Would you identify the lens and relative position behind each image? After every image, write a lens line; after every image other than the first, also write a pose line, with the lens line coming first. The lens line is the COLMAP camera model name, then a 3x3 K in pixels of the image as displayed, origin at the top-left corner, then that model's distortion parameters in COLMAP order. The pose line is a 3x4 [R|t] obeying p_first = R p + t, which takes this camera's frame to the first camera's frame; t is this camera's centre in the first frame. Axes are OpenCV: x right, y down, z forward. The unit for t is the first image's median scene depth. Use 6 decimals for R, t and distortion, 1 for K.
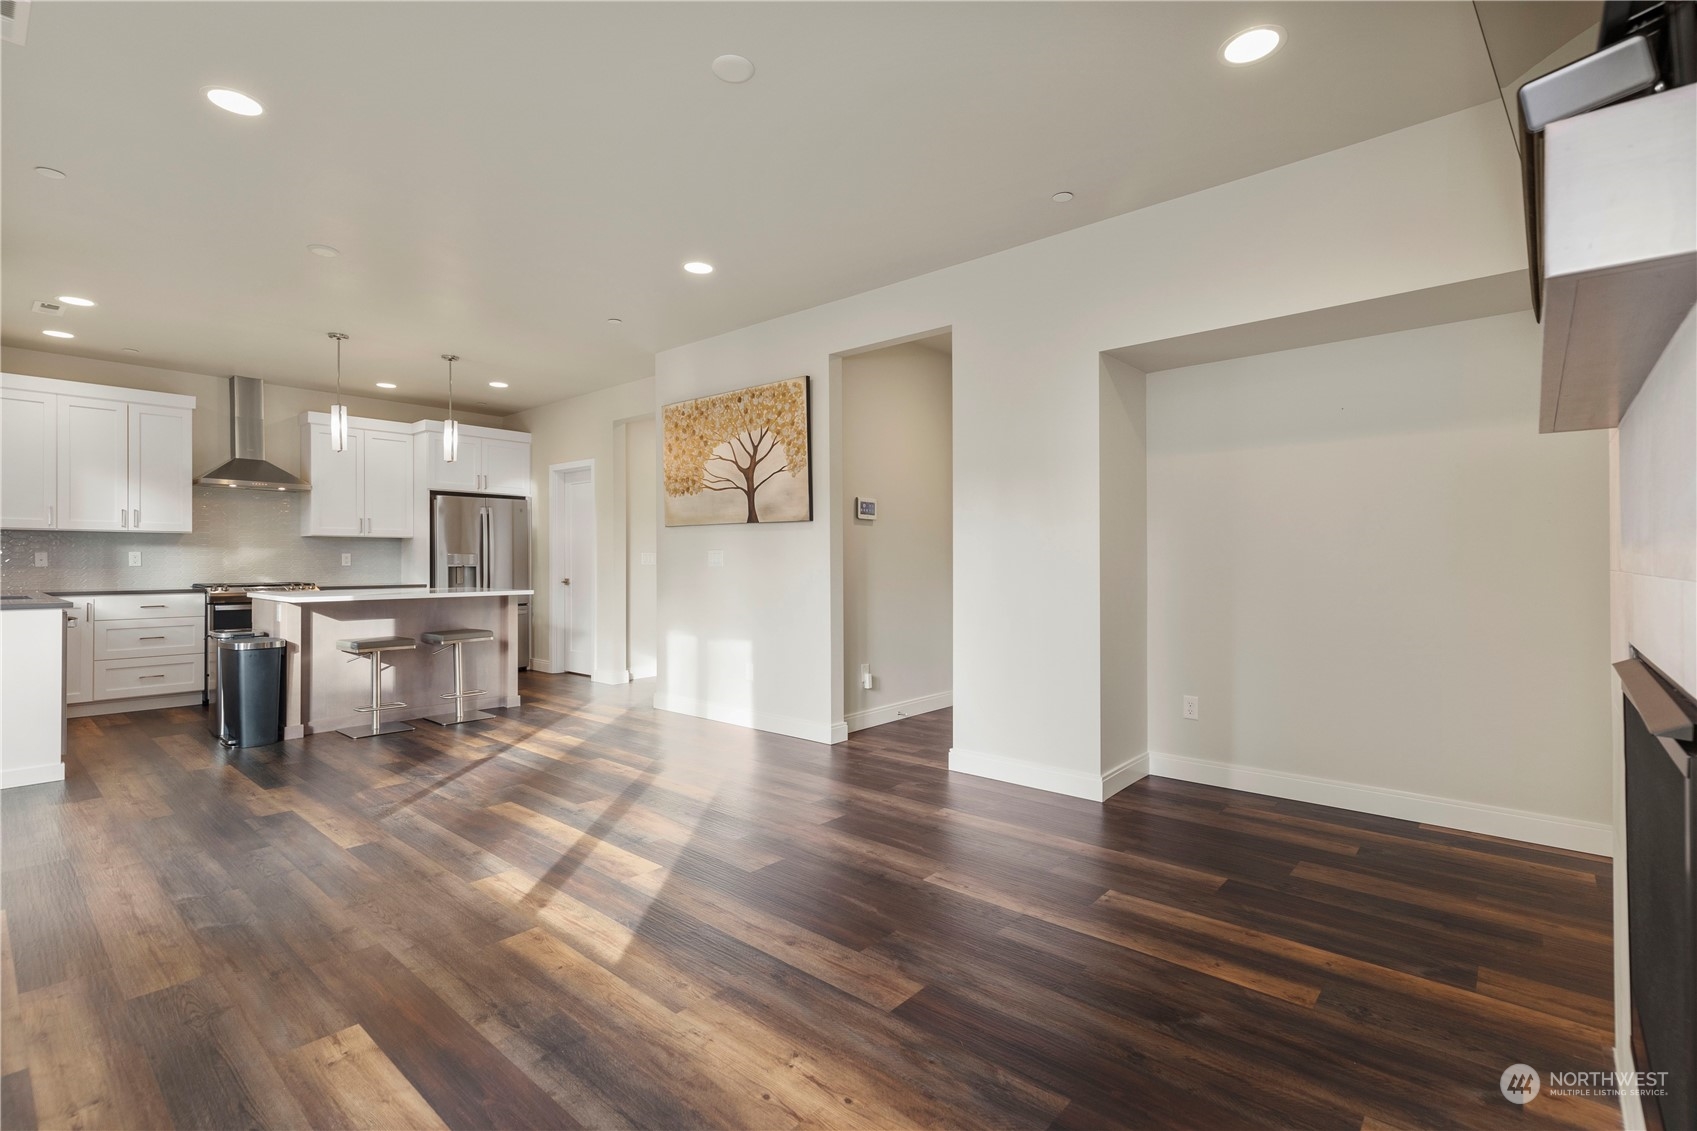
lens RADIAL K [[771.2, 0, 840.5], [0, 771.2, 563.5], [0, 0, 1]] dist [0.003225, -0.000493]
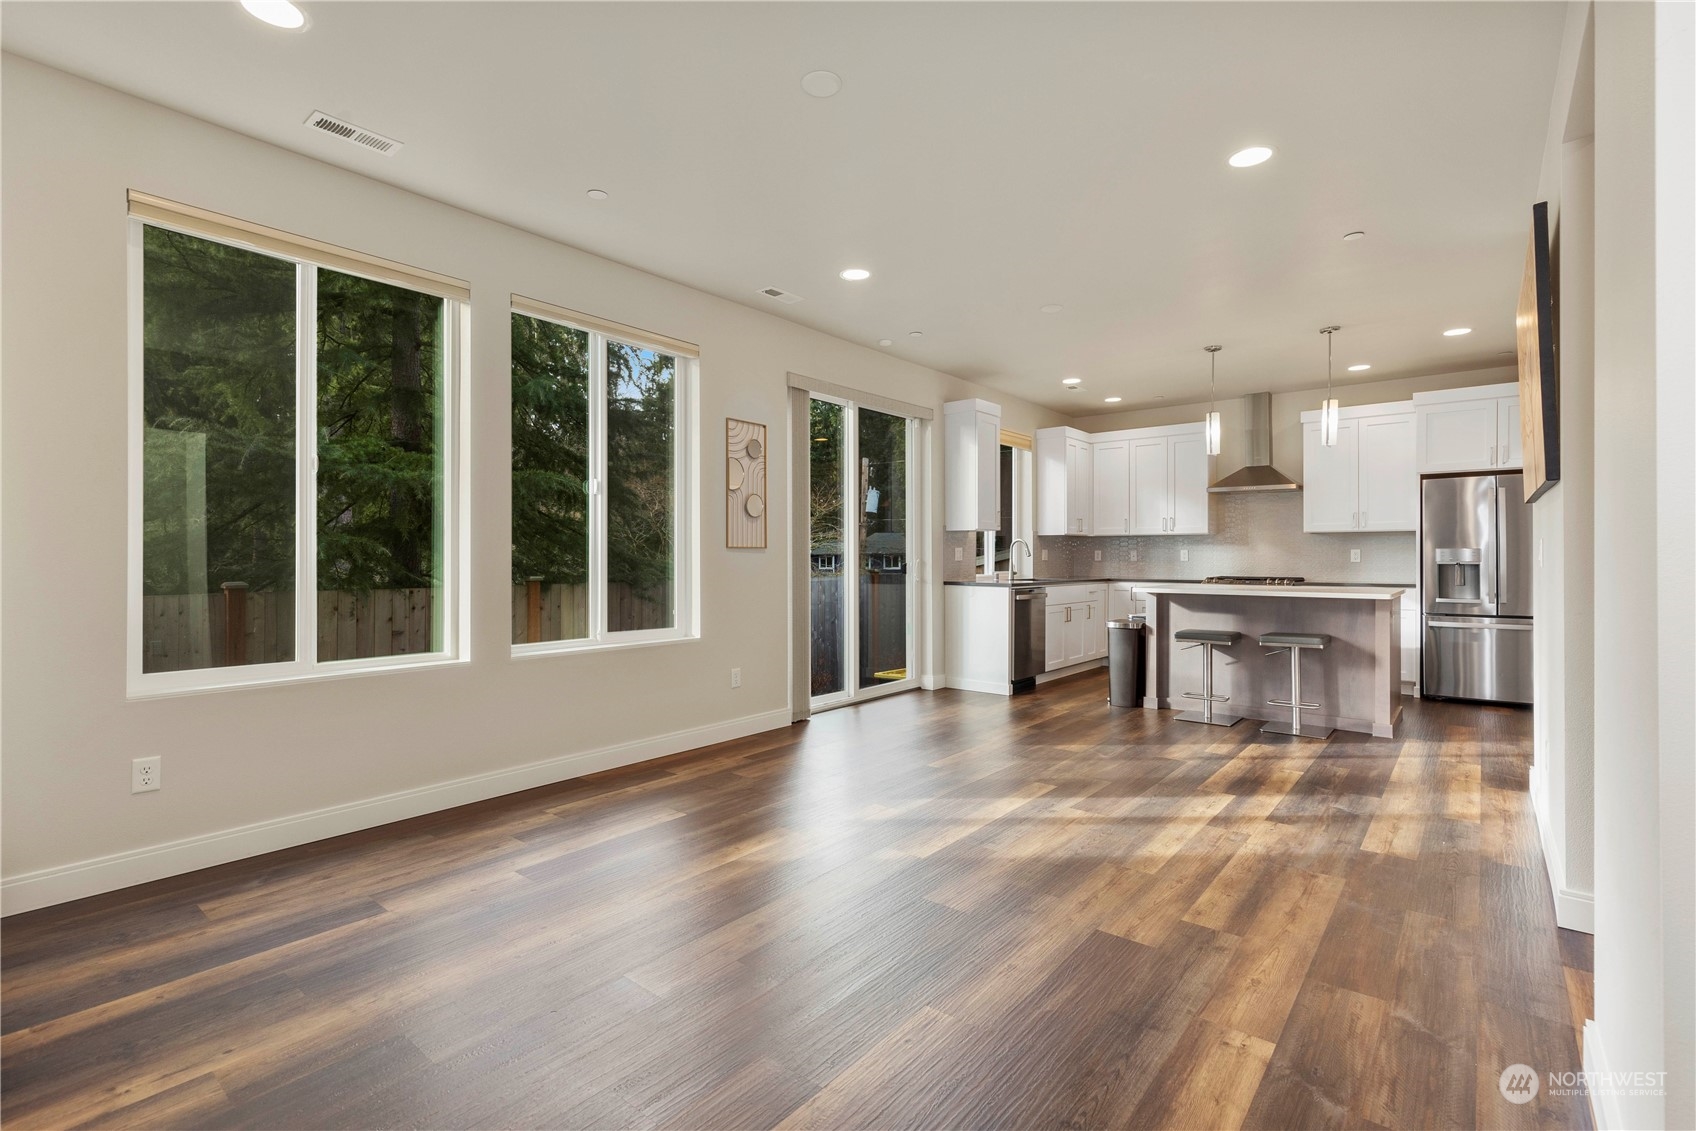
lens RADIAL K [[770.7, 0, 840.3], [0, 770.7, 562.3], [0, 0, 1]] dist [0.003225, -0.000493]
pose [[0.024923, 0.008159, -0.999656, 0.428072], [-0.002672, 0.999964, 0.008094, -0.003791], [0.999686, 0.002469, 0.024943, 0.469890]]
